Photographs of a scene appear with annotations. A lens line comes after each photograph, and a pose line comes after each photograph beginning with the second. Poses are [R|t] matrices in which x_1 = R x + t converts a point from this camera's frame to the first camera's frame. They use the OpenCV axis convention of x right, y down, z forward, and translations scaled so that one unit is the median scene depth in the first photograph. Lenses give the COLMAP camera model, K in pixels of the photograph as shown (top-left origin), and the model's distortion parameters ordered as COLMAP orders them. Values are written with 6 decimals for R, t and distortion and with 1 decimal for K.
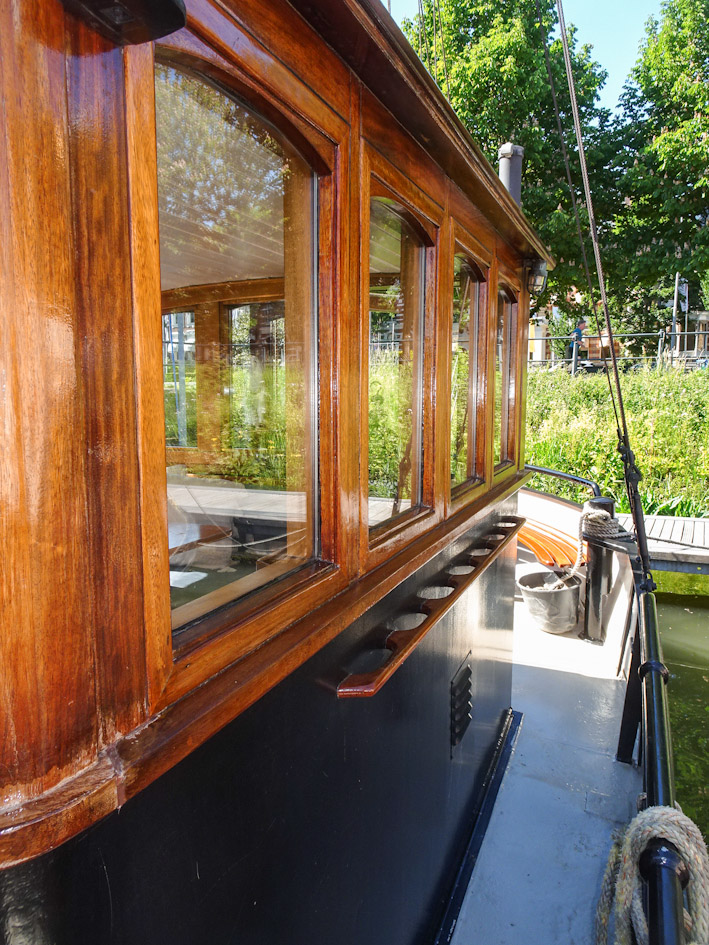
lens RADIAL K [[680.3, 0, 352.2], [0, 680.3, 481.0], [0, 0, 1]] dist [0.015259, -0.010223]
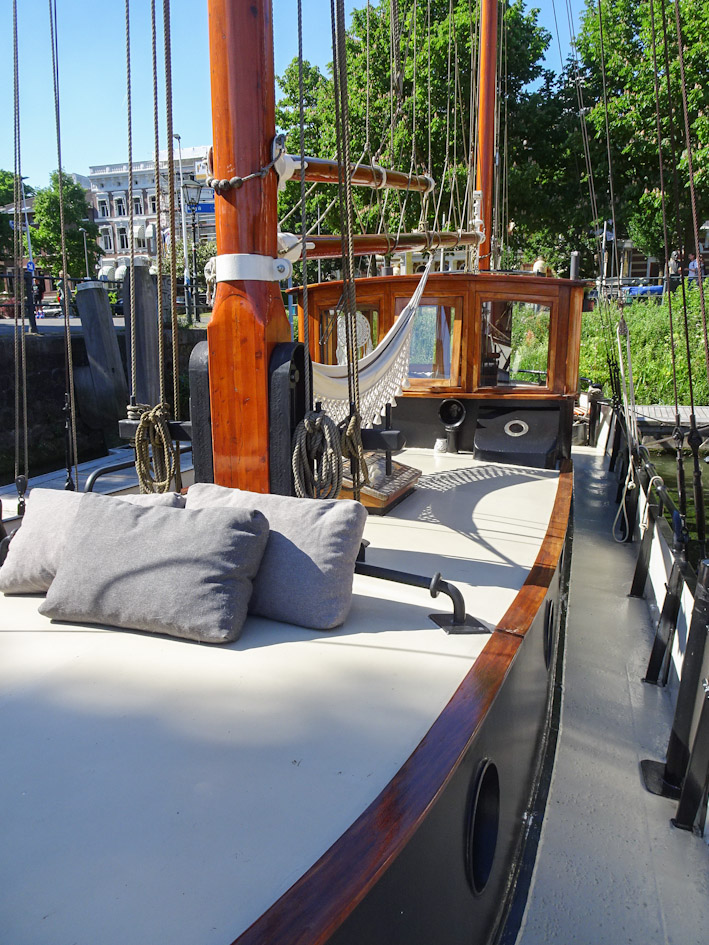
lens RADIAL K [[680.3, 0, 359.5], [0, 680.3, 476.4], [0, 0, 1]] dist [0.015259, -0.010223]
pose [[0.993988, -0.041763, 0.101211, -0.110444], [0.031863, 0.994723, 0.097526, 0.014544], [-0.104749, -0.093715, 0.990073, -0.200115]]
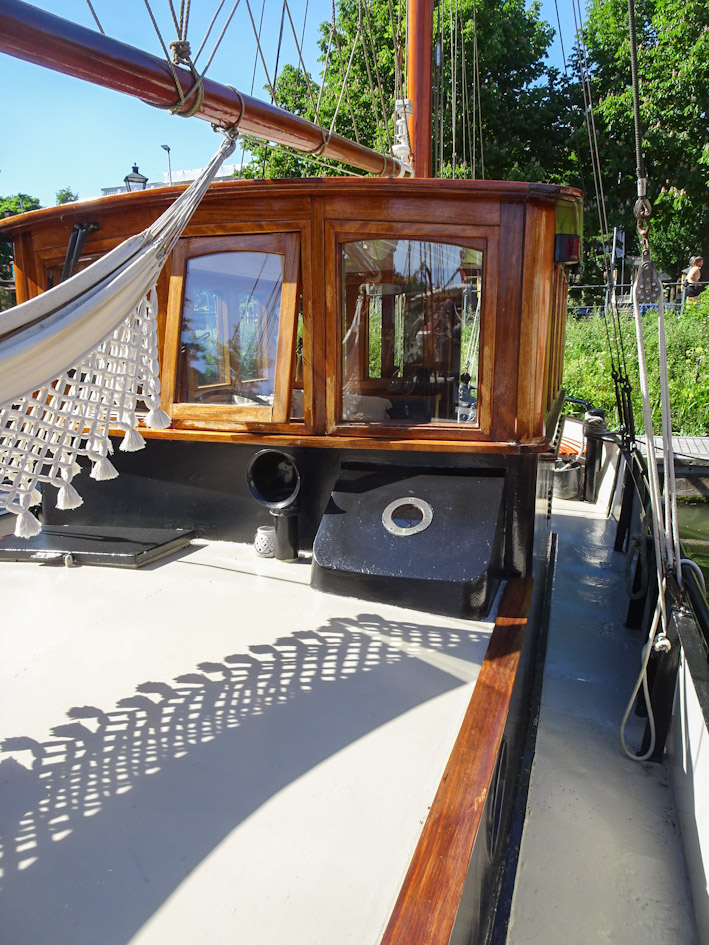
lens RADIAL K [[680.3, 0, 338.9], [0, 680.3, 469.6], [0, 0, 1]] dist [0.015259, -0.010223]
pose [[0.997594, -0.021171, 0.066012, -0.055040], [0.016980, 0.997843, 0.063415, 0.008848], [-0.067213, -0.062142, 0.995802, -0.087835]]
